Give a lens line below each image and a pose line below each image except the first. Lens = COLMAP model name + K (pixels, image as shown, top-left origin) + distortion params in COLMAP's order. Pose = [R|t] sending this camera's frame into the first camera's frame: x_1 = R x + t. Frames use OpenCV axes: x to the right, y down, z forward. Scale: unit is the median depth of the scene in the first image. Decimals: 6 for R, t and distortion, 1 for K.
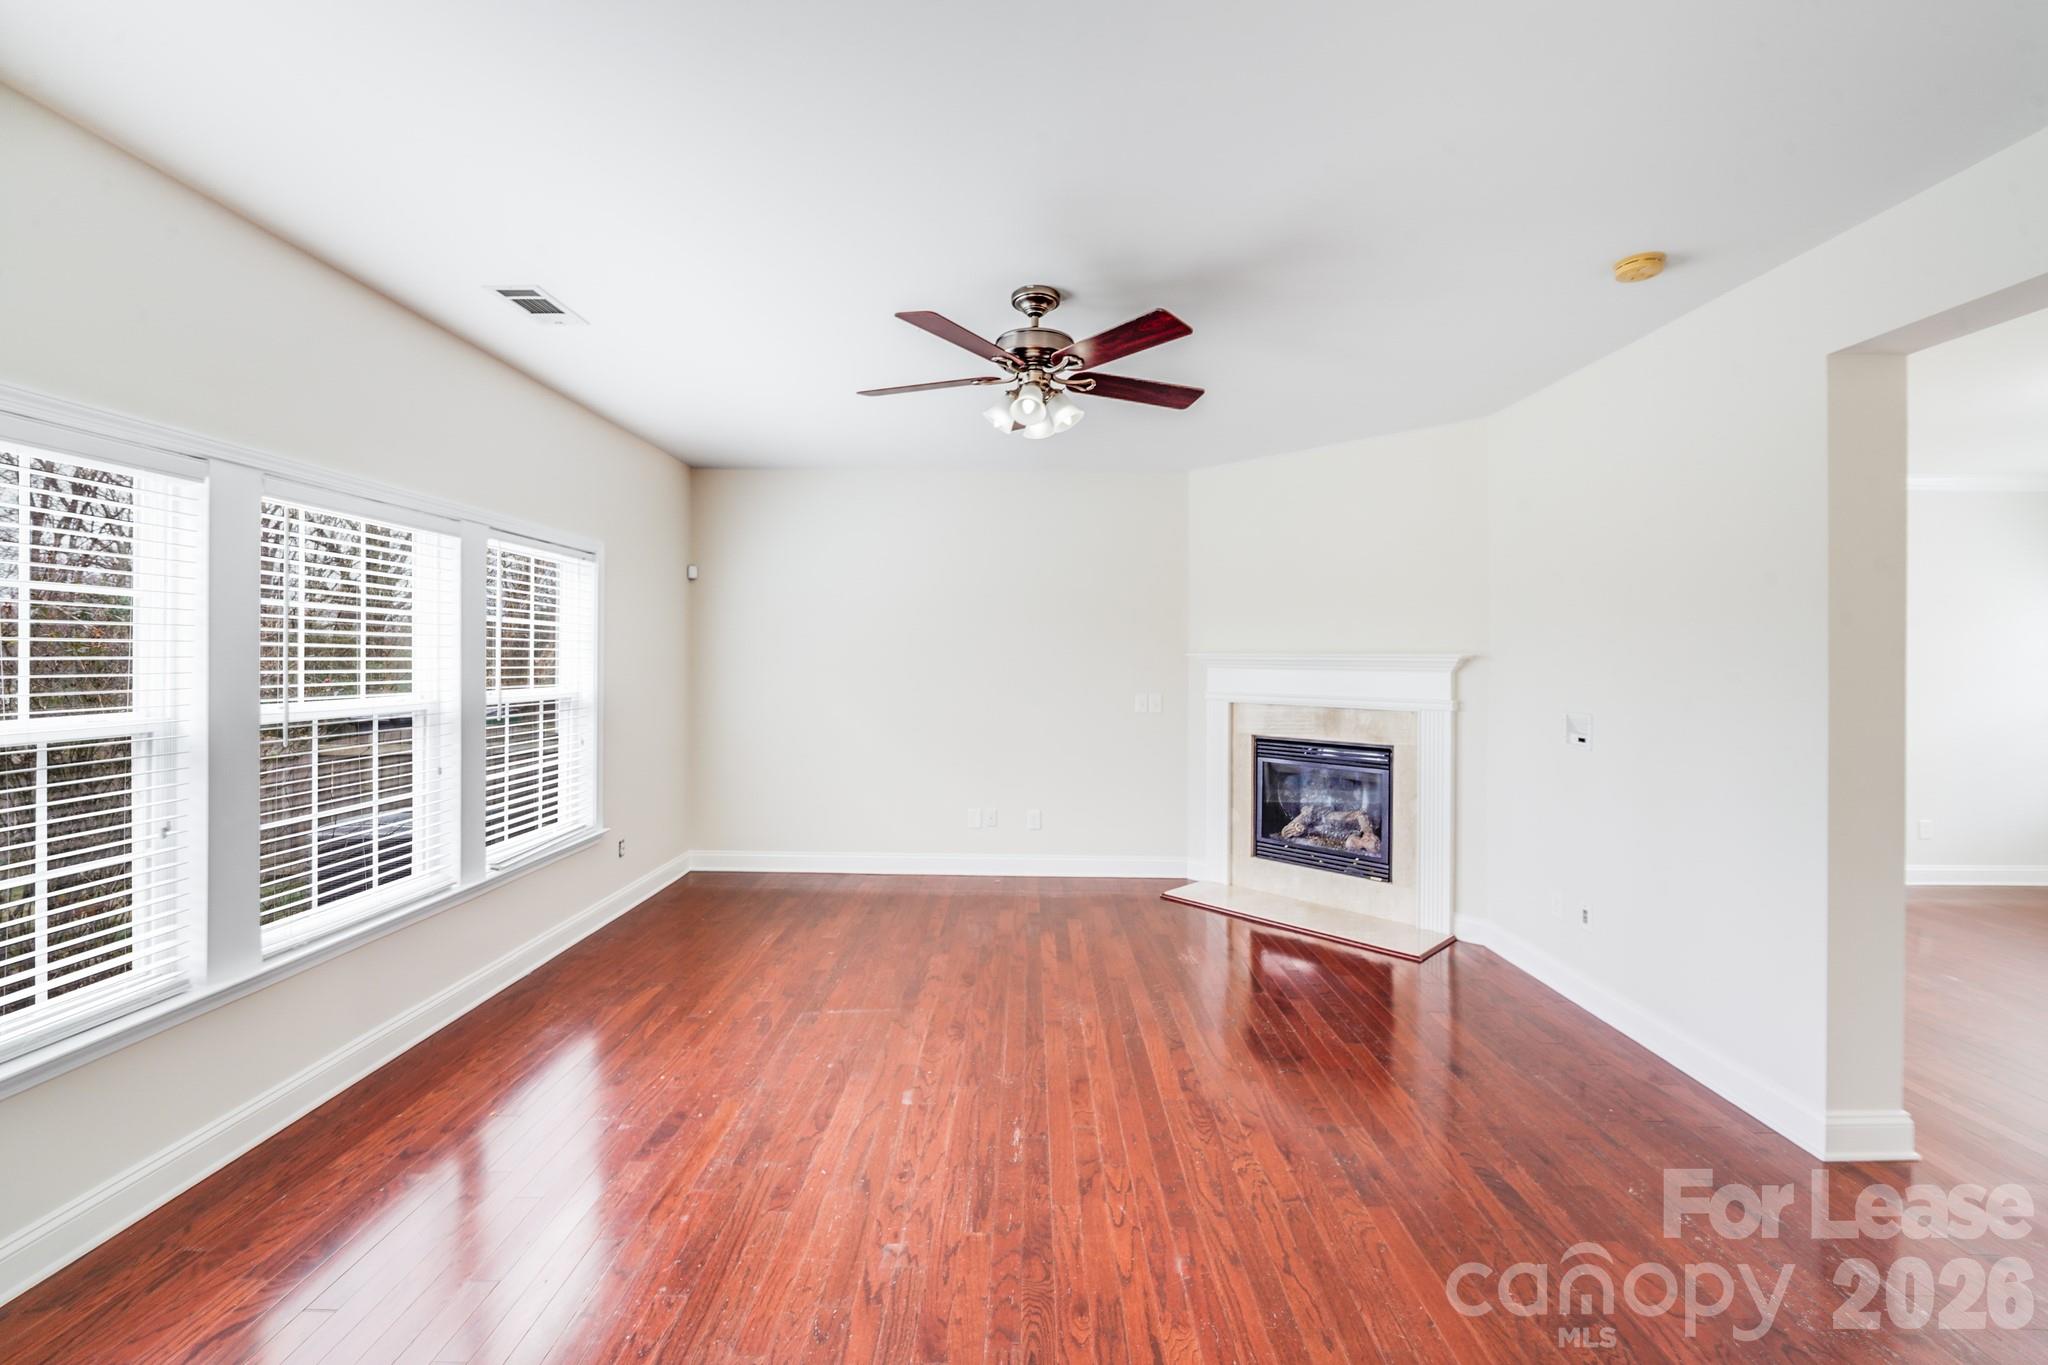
lens RADIAL K [[849.0, 0, 1012.1], [0, 849.0, 660.5], [0, 0, 1]] dist [0.001070, -0.004359]
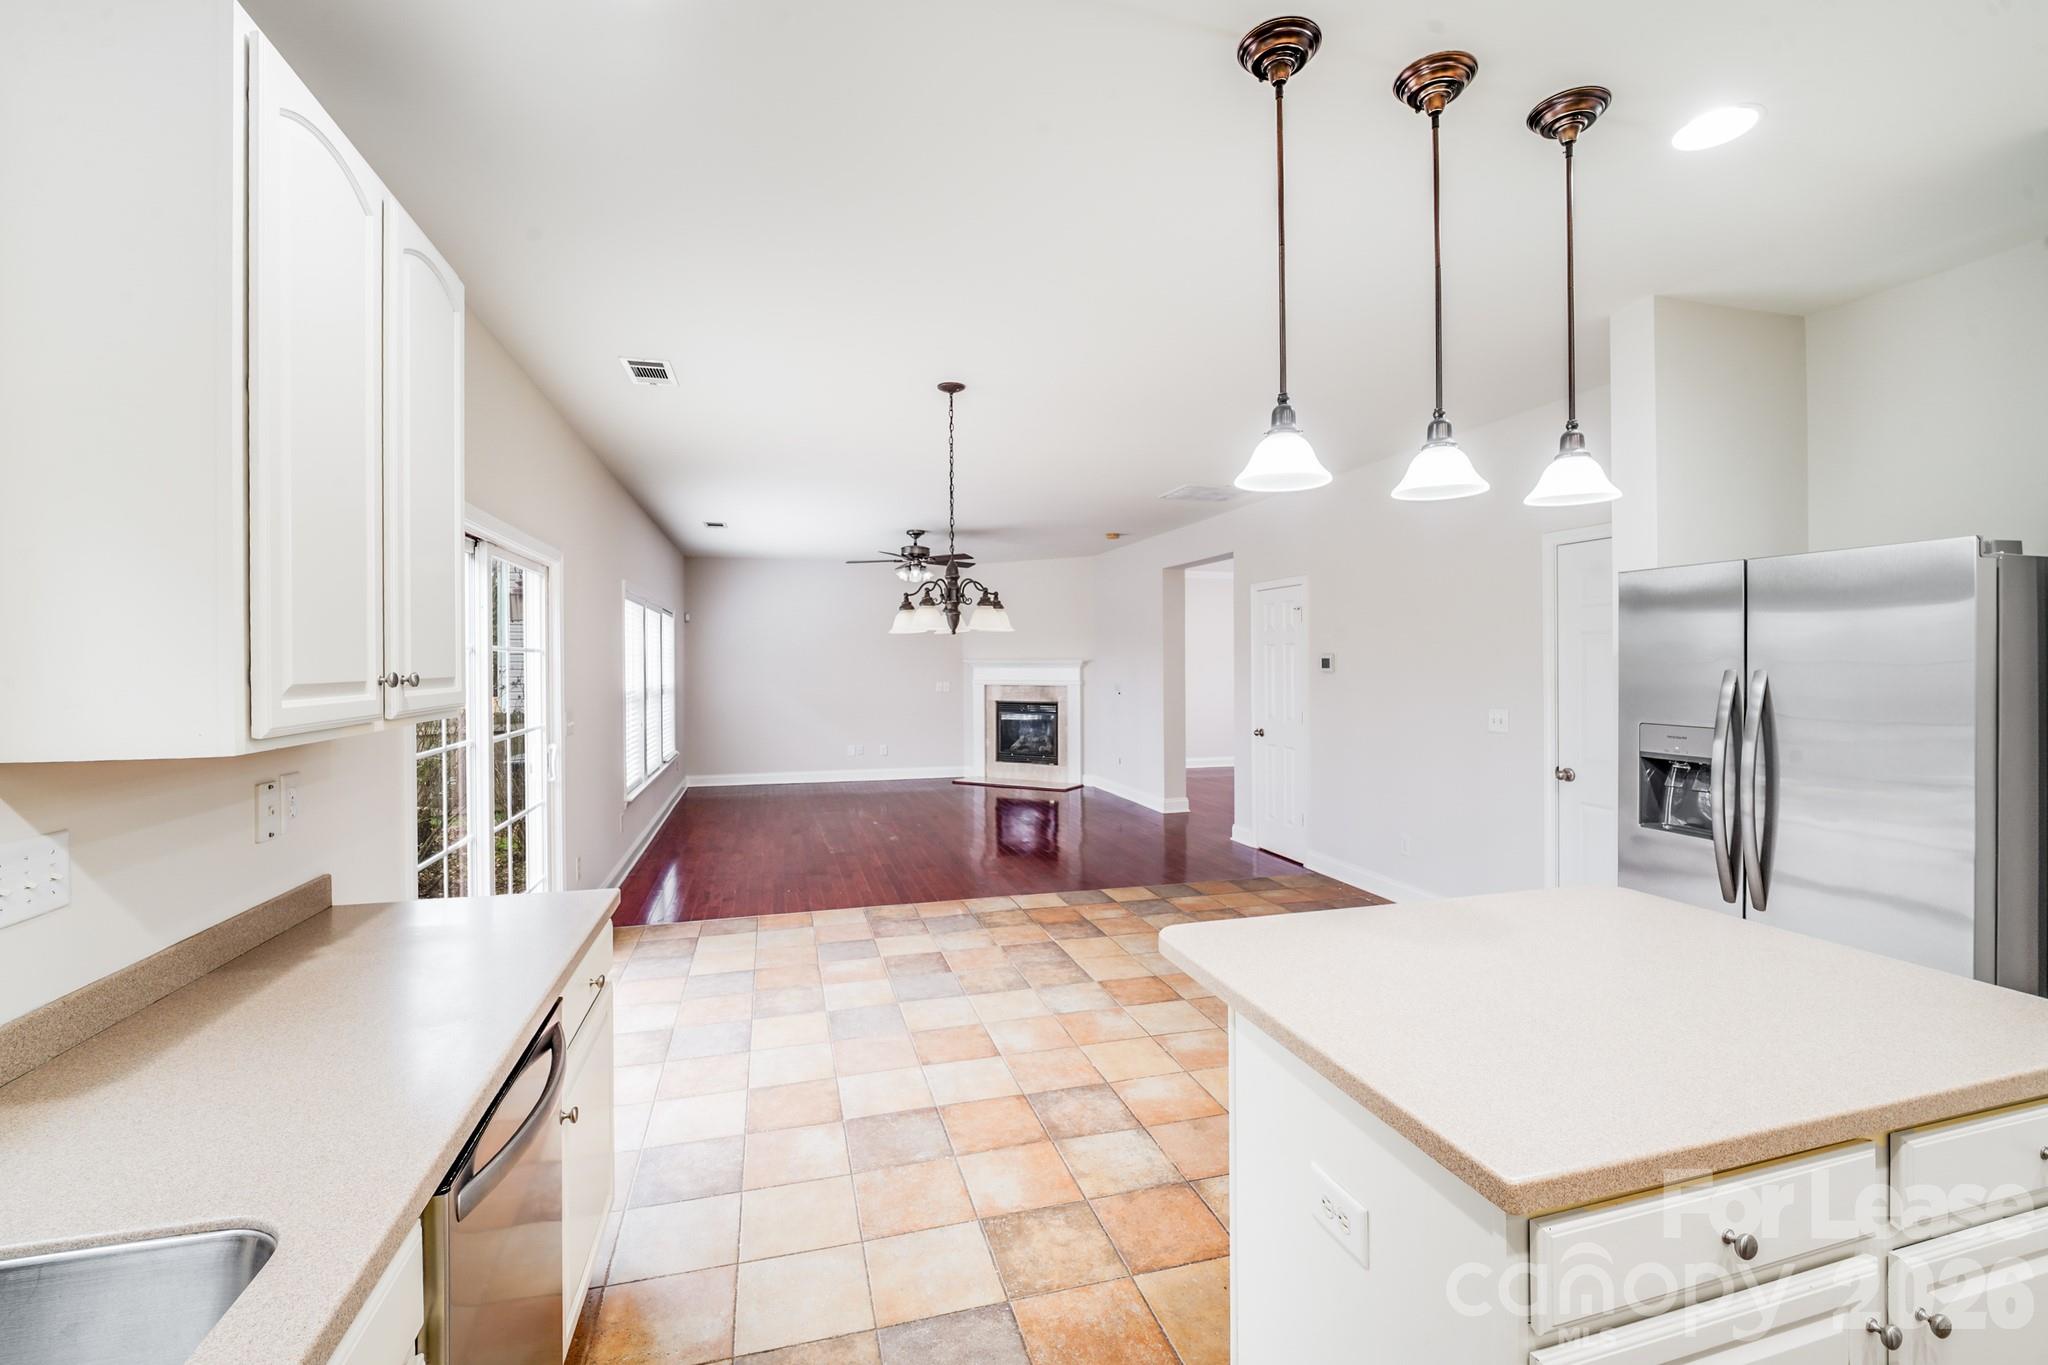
lens RADIAL K [[849.0, 0, 1012.1], [0, 849.0, 660.5], [0, 0, 1]] dist [0.001070, -0.004359]
pose [[0.958803, -0.011584, 0.283837, -0.290969], [0.012956, 0.999912, -0.002956, -0.000850], [-0.283778, 0.006512, 0.958868, -1.094405]]
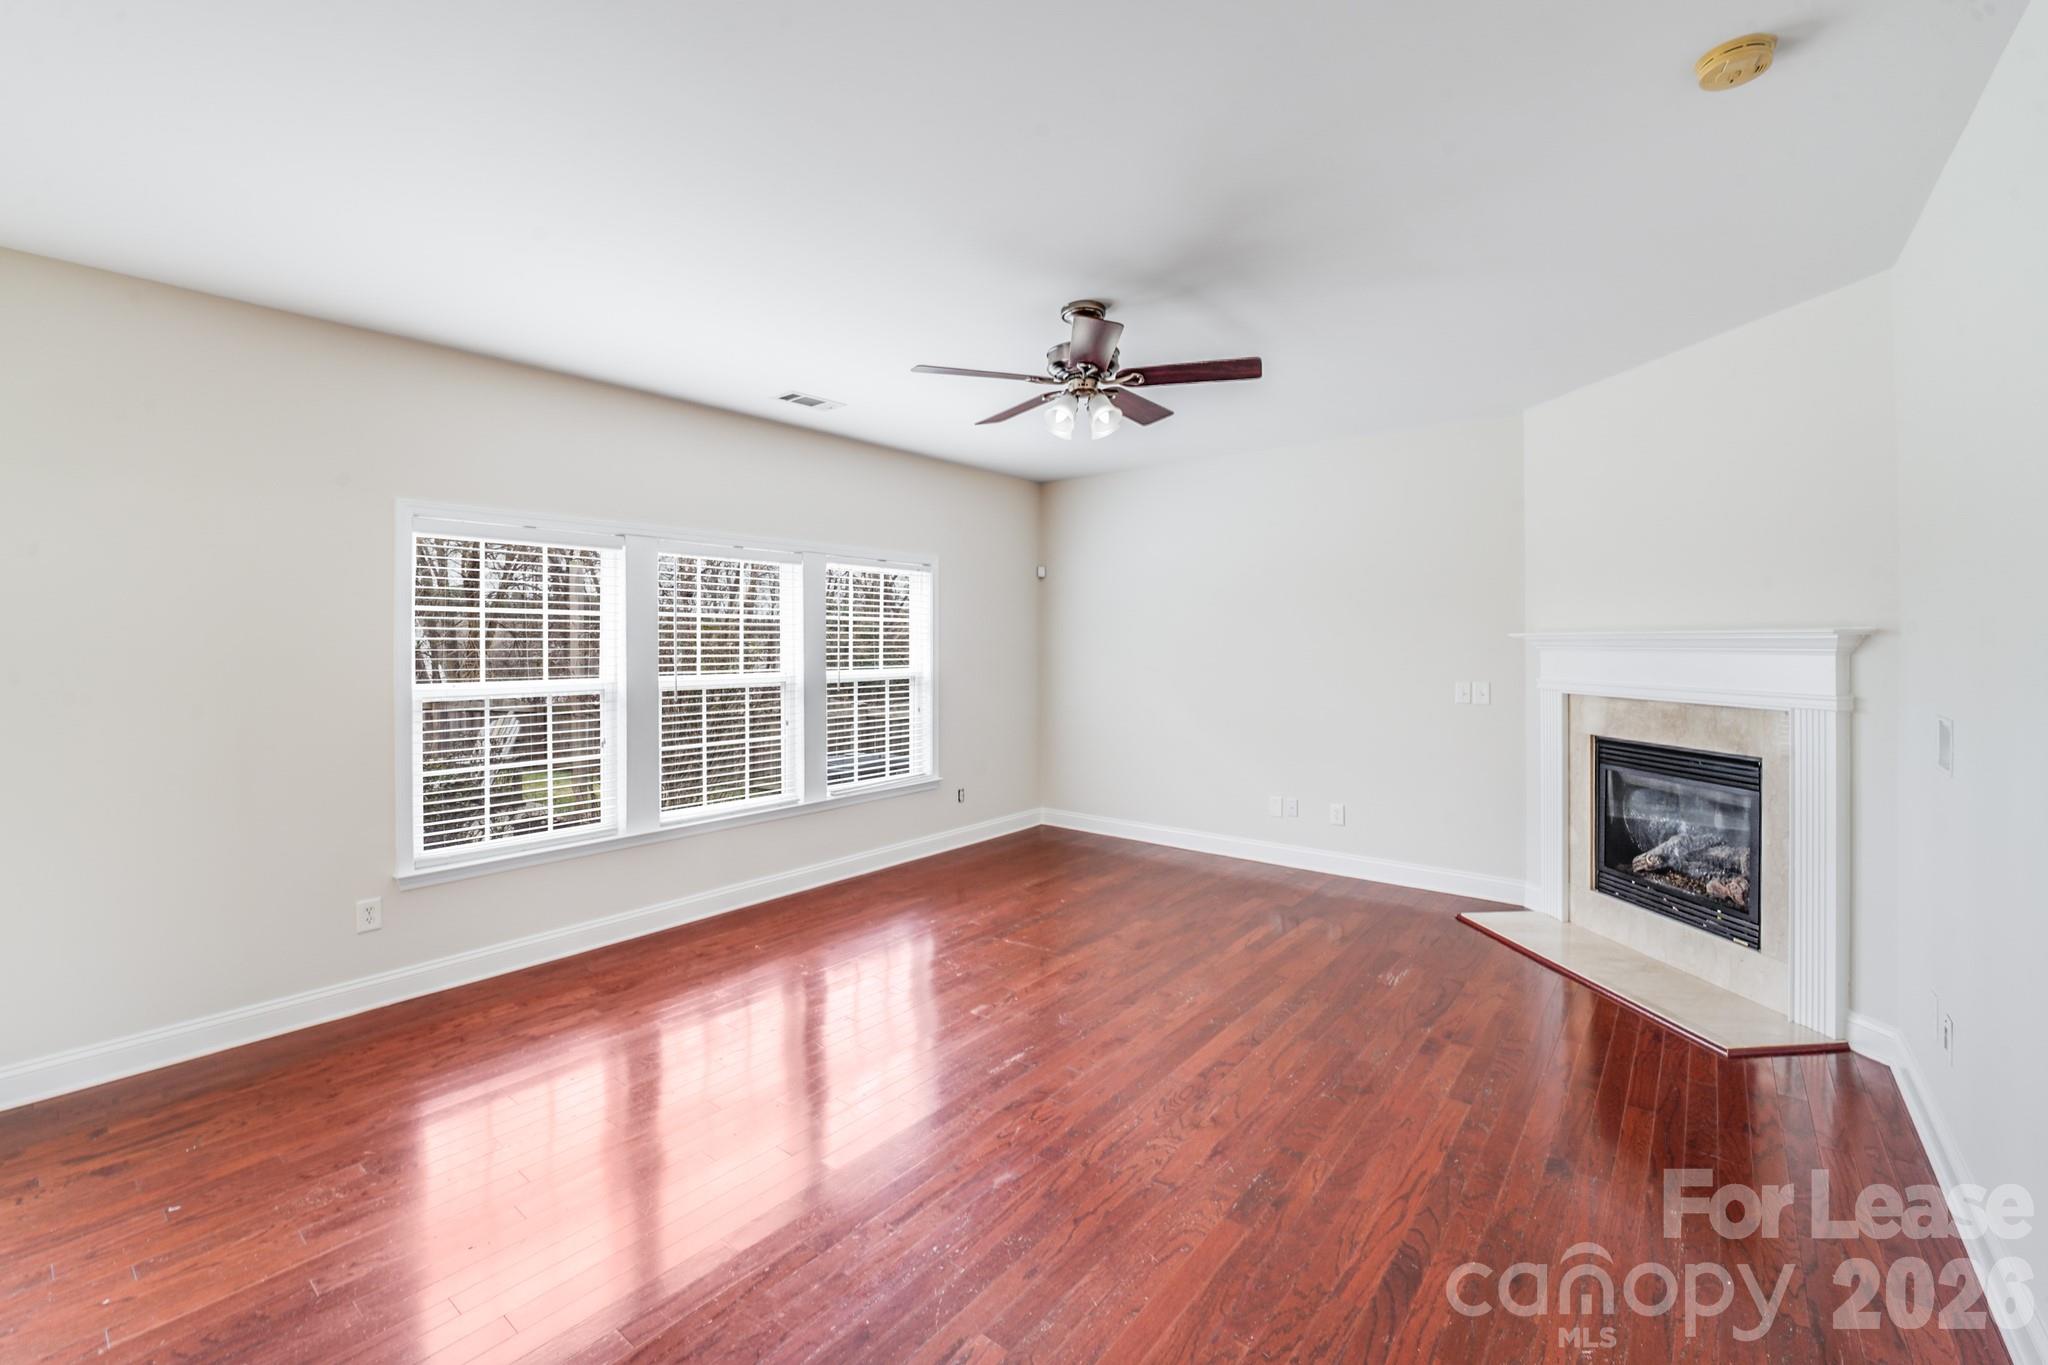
lens RADIAL K [[849.0, 0, 1012.1], [0, 849.0, 660.5], [0, 0, 1]] dist [0.001070, -0.004359]
pose [[0.783526, 0.000984, -0.621359, 0.409668], [0.009391, 0.999866, 0.013427, 0.003077], [0.621289, -0.016356, 0.783411, 0.059270]]
